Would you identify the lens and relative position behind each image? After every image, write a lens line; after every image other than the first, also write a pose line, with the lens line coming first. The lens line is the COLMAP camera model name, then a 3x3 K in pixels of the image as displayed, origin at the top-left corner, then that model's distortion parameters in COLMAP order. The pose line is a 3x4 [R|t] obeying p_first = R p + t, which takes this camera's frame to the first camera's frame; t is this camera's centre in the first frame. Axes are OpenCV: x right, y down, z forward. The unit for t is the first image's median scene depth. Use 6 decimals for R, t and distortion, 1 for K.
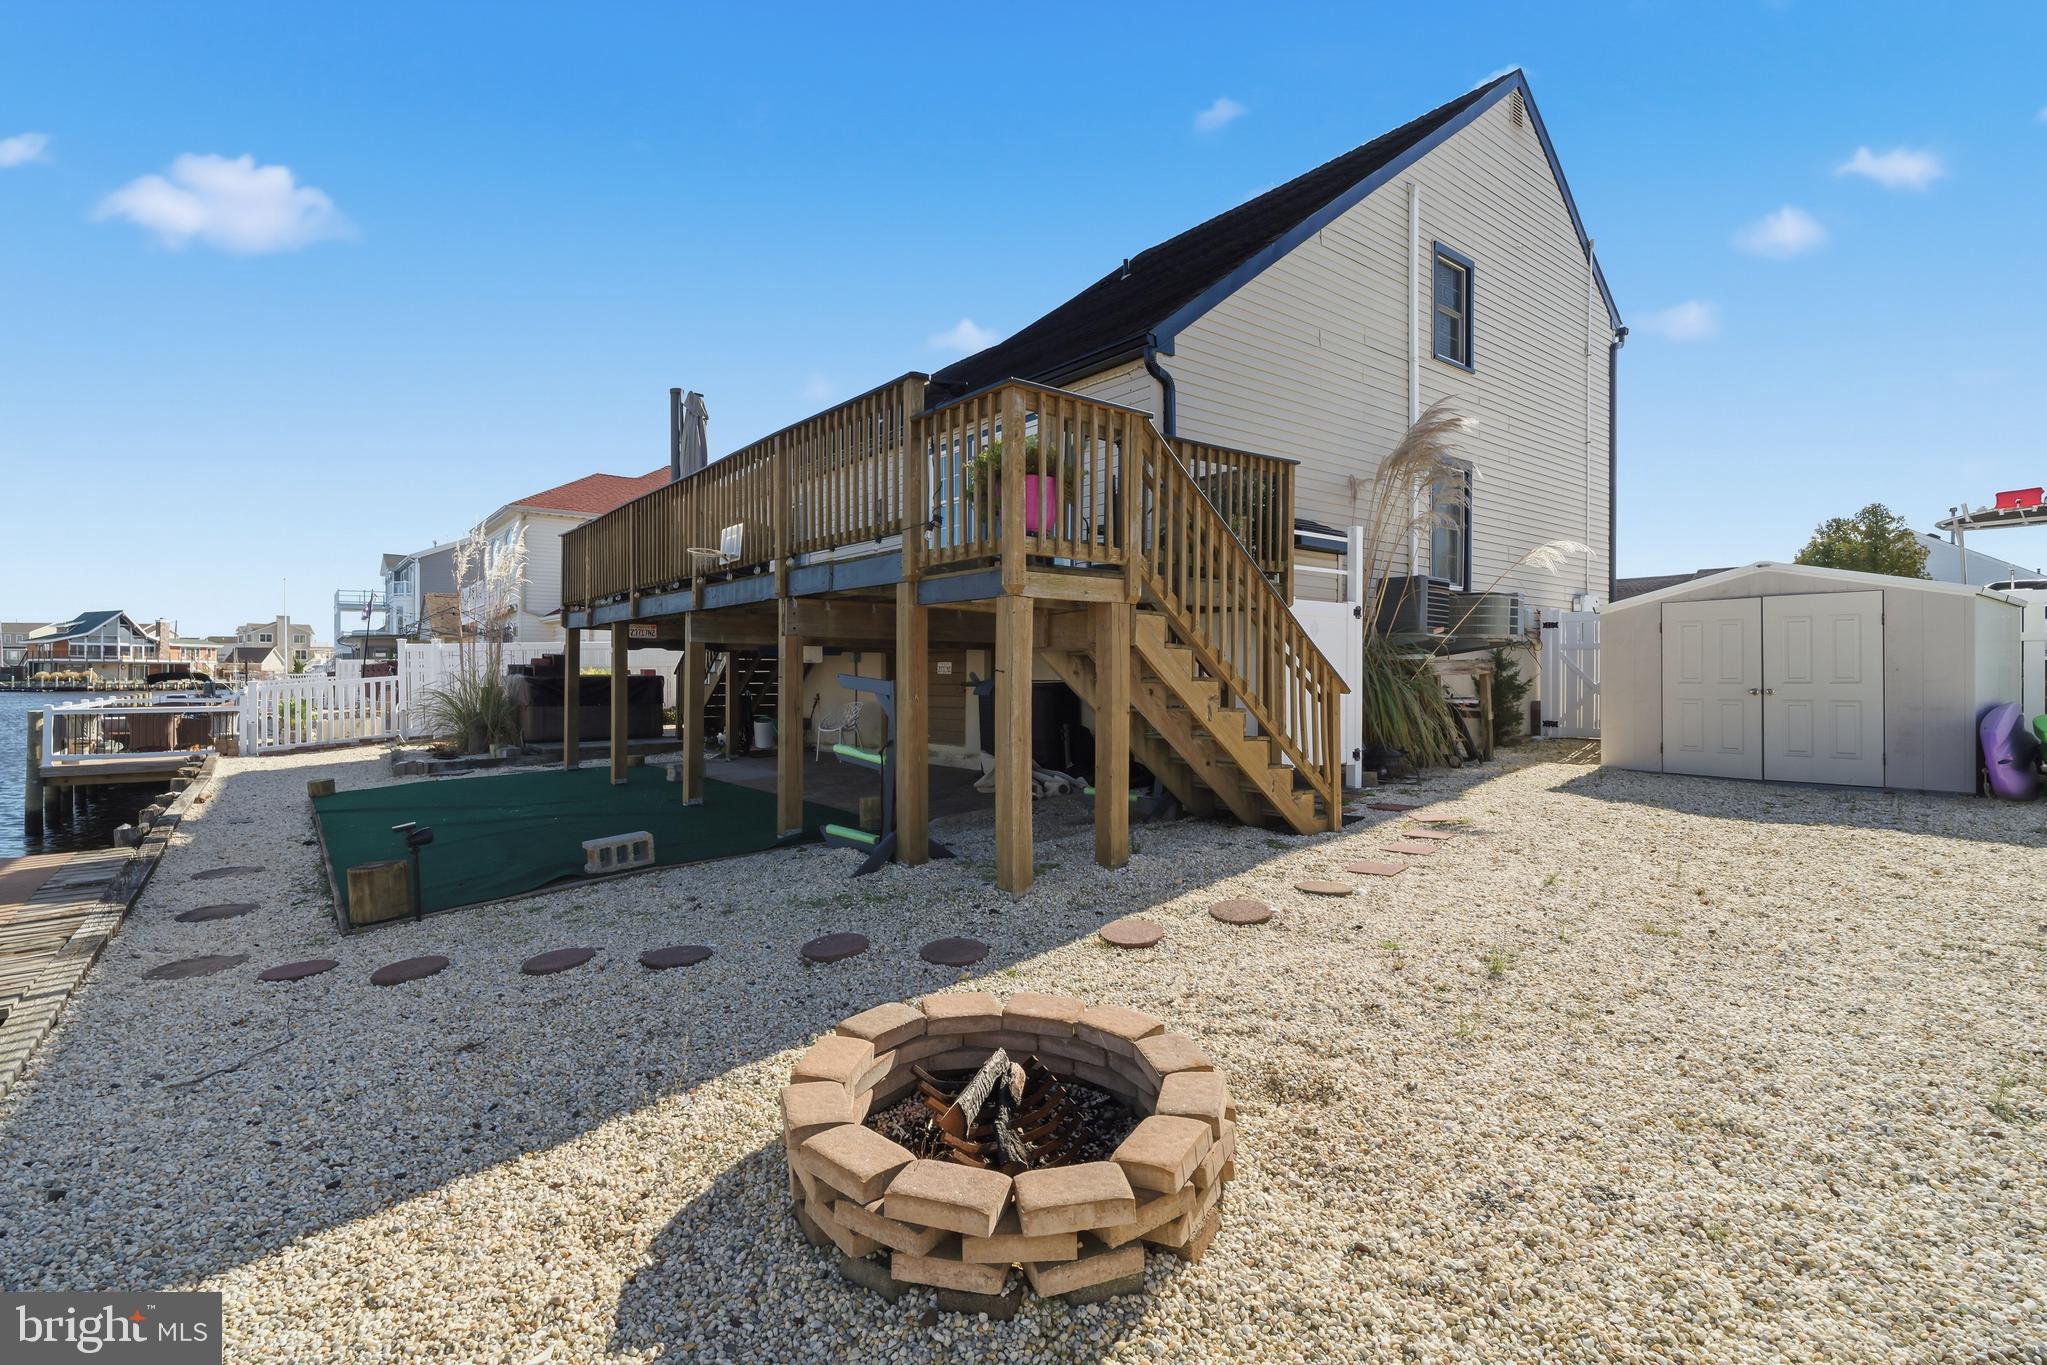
lens RADIAL K [[953.2, 0, 1011.0], [0, 953.2, 672.1], [0, 0, 1]] dist [-0.001335, -0.000615]
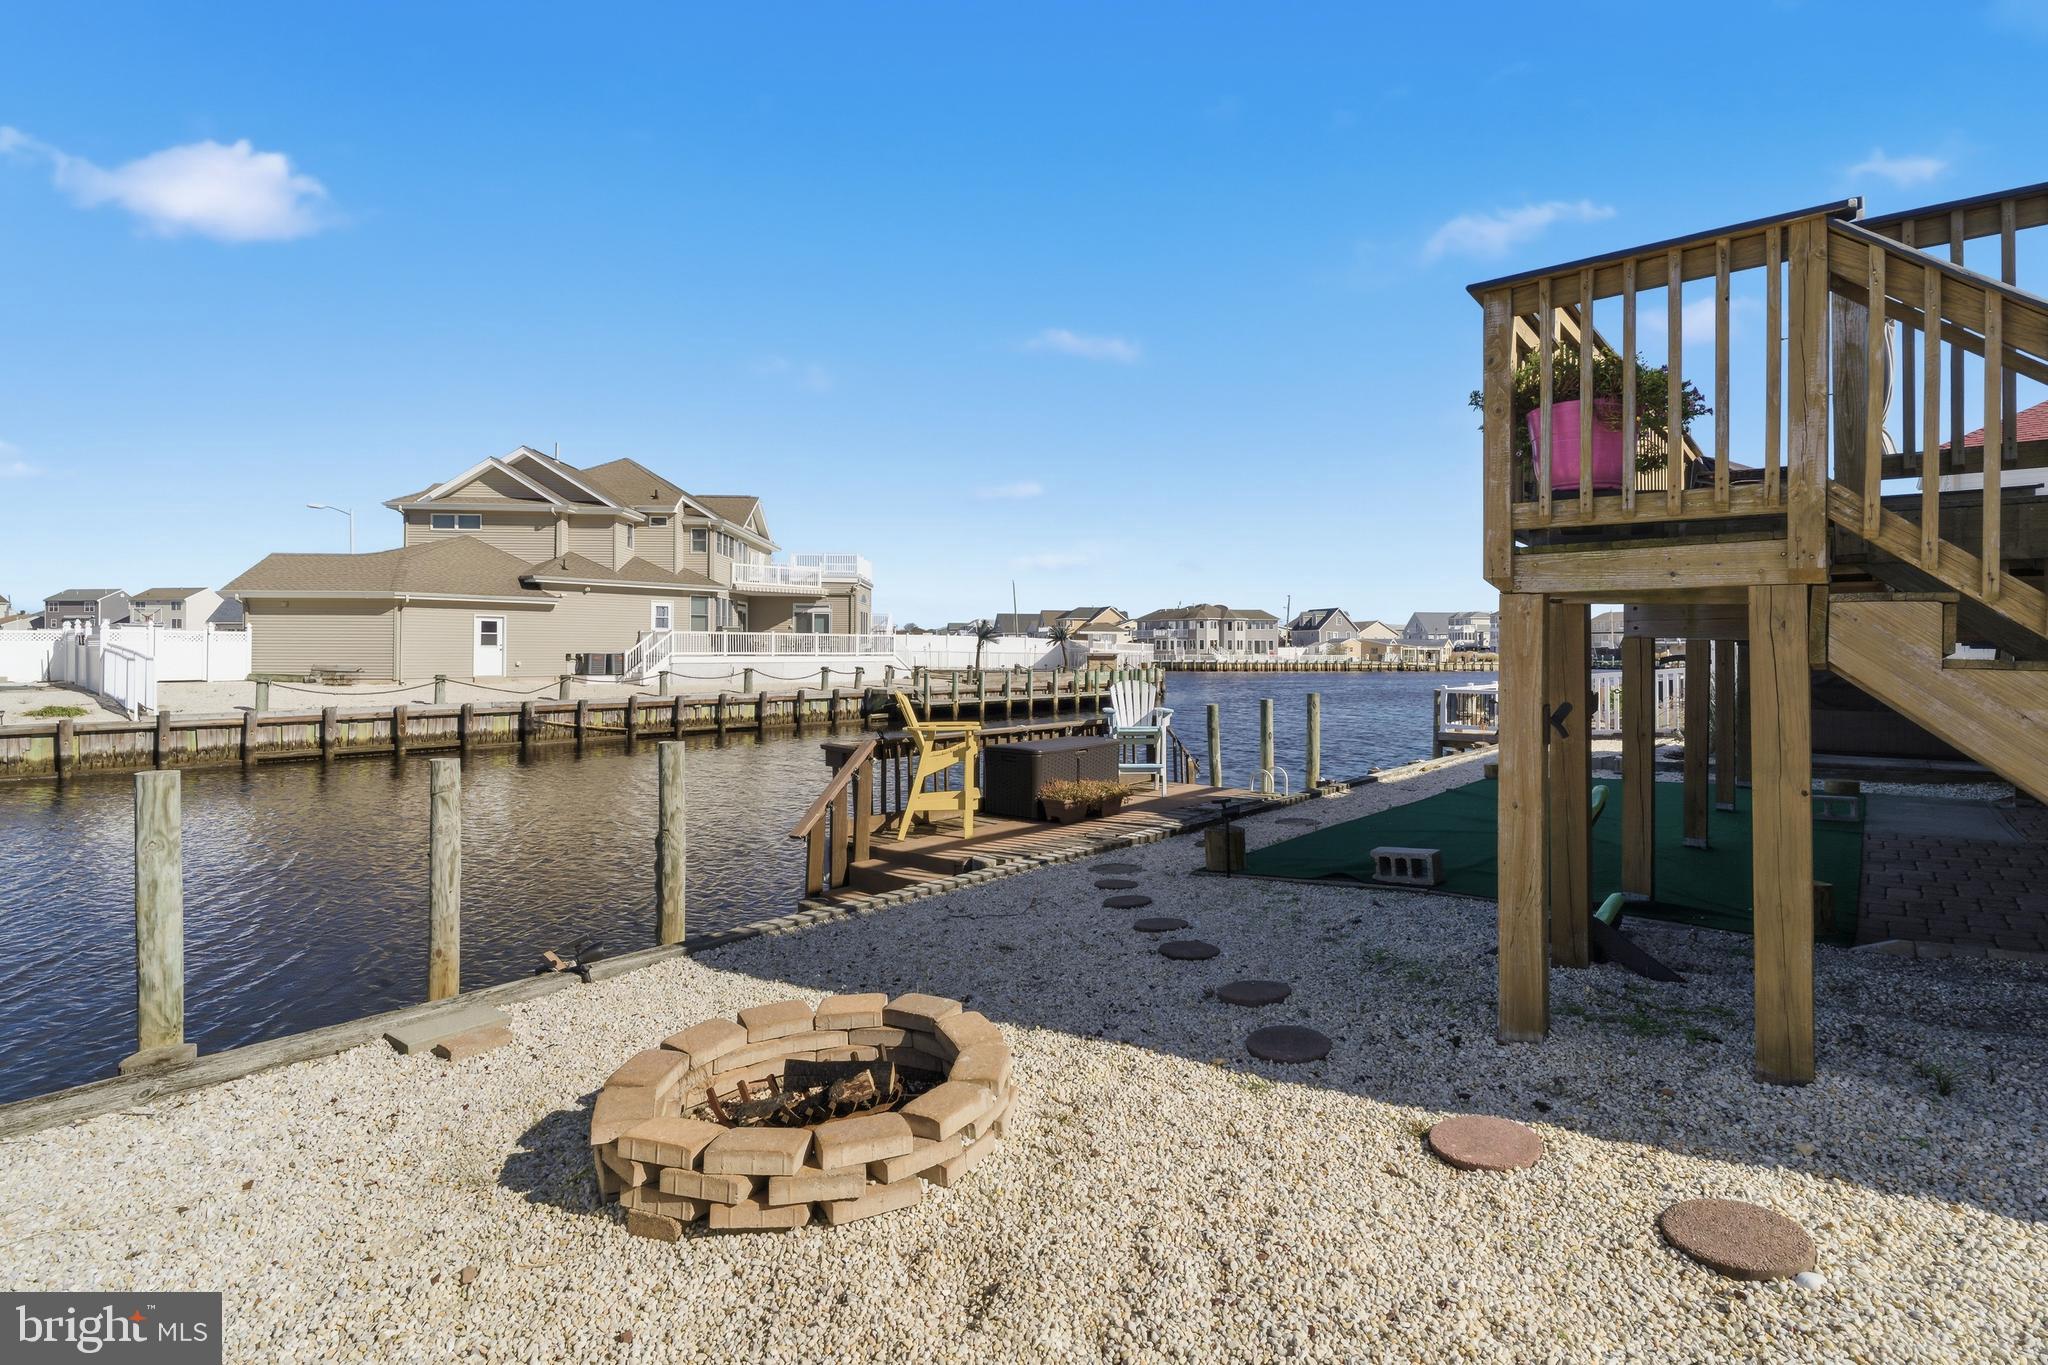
lens RADIAL K [[953.7, 0, 1016.3], [0, 953.7, 651.9], [0, 0, 1]] dist [-0.001335, -0.000615]
pose [[0.180058, -0.002990, -0.983652, 0.187091], [0.003553, 0.999991, -0.002389, -0.011533], [0.983650, -0.003065, 0.180067, 0.164078]]
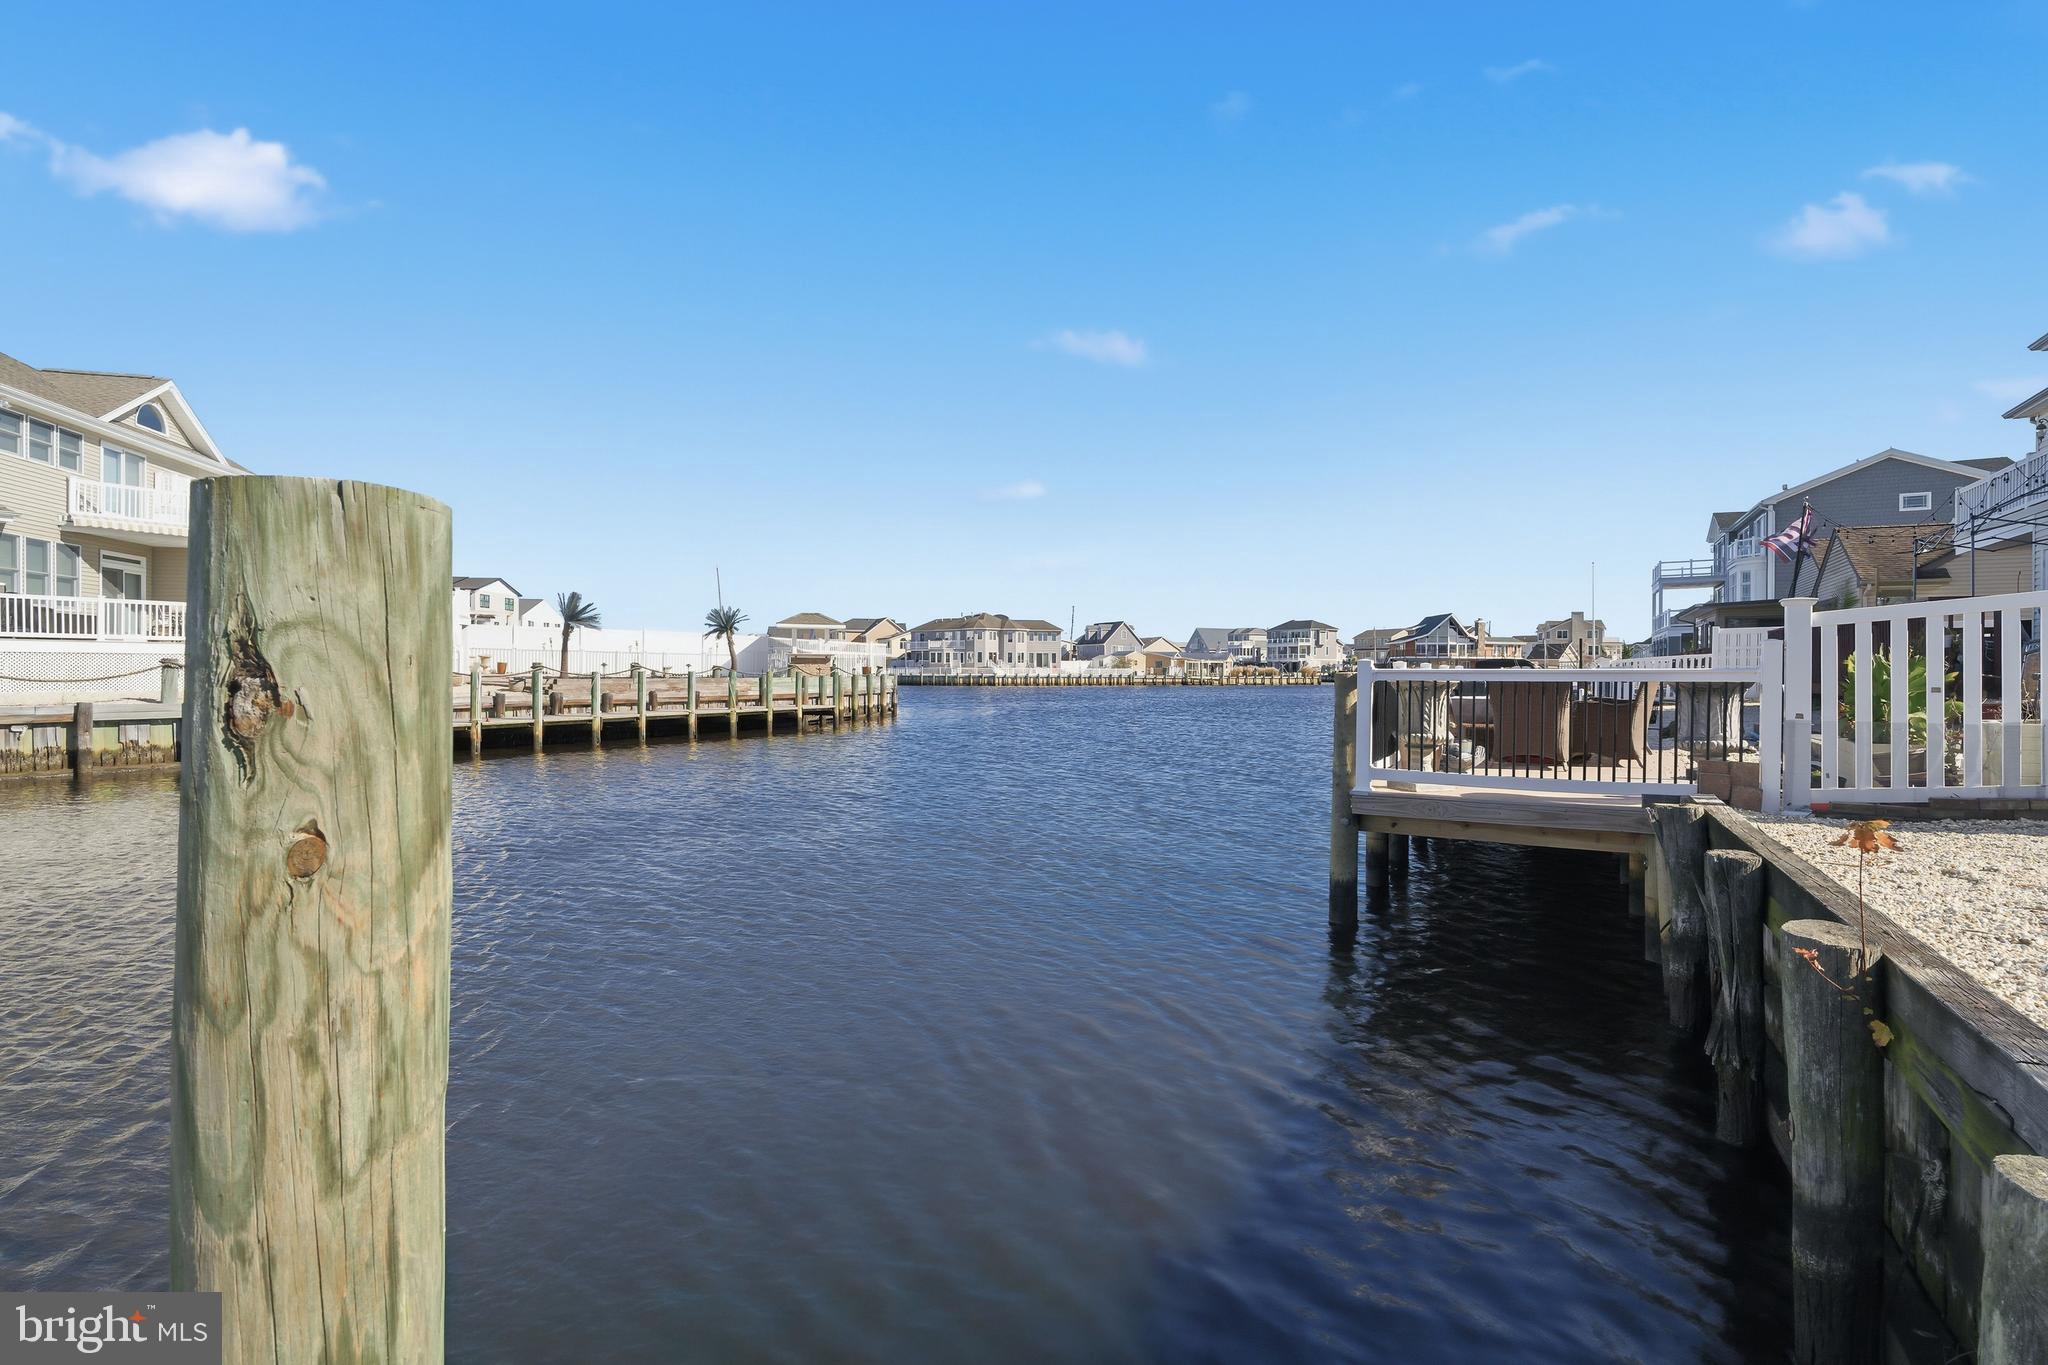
lens RADIAL K [[953.7, 0, 1017.8], [0, 953.7, 672.6], [0, 0, 1]] dist [-0.001335, -0.000615]
pose [[0.384241, -0.001639, -0.923231, -0.621291], [0.004182, 0.999991, -0.000034, 0.038313], [0.923223, -0.003848, 0.384244, 0.638570]]
